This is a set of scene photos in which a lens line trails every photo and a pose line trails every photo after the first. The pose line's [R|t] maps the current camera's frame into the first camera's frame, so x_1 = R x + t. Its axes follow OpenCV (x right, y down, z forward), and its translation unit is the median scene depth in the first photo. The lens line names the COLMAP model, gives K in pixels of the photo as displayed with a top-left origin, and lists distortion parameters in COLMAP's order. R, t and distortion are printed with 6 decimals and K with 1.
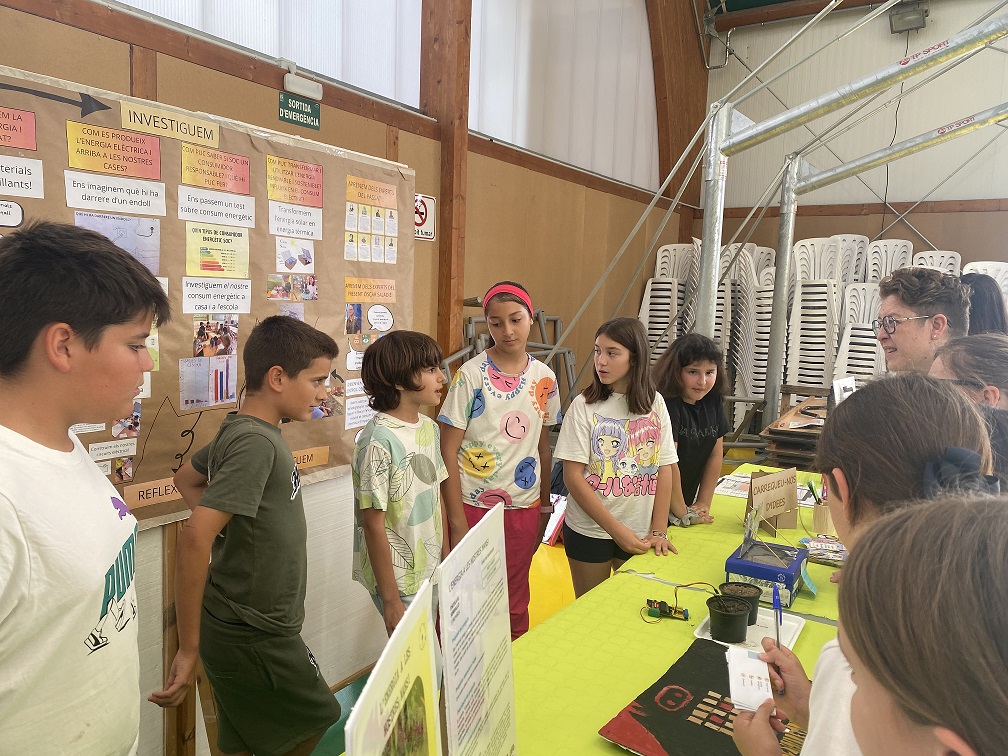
lens RADIAL K [[761.2, 0, 513.8], [0, 761.2, 376.6], [0, 0, 1]] dist [0.002370, 0.000016]
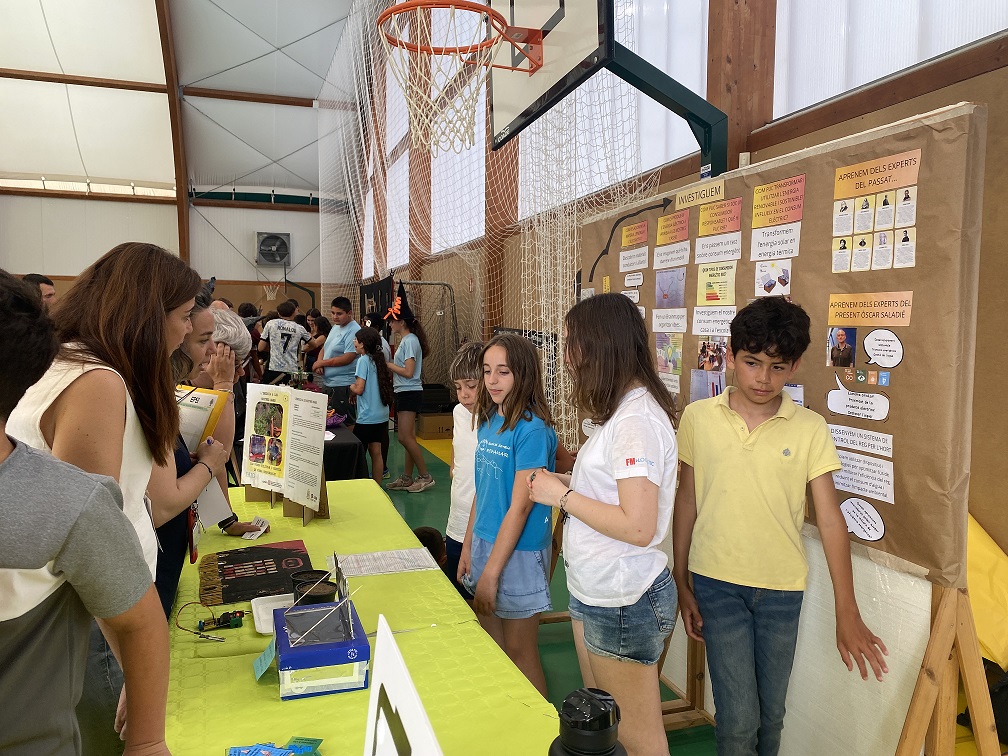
lens RADIAL K [[779.6, 0, 502.9], [0, 779.6, 366.5], [0, 0, 1]] dist [-0.004855, 0.005444]
pose [[-0.638636, -0.001857, -0.769507, 0.739450], [-0.116591, 0.988686, 0.094377, -0.107848], [0.760625, 0.149990, -0.631626, 1.474817]]
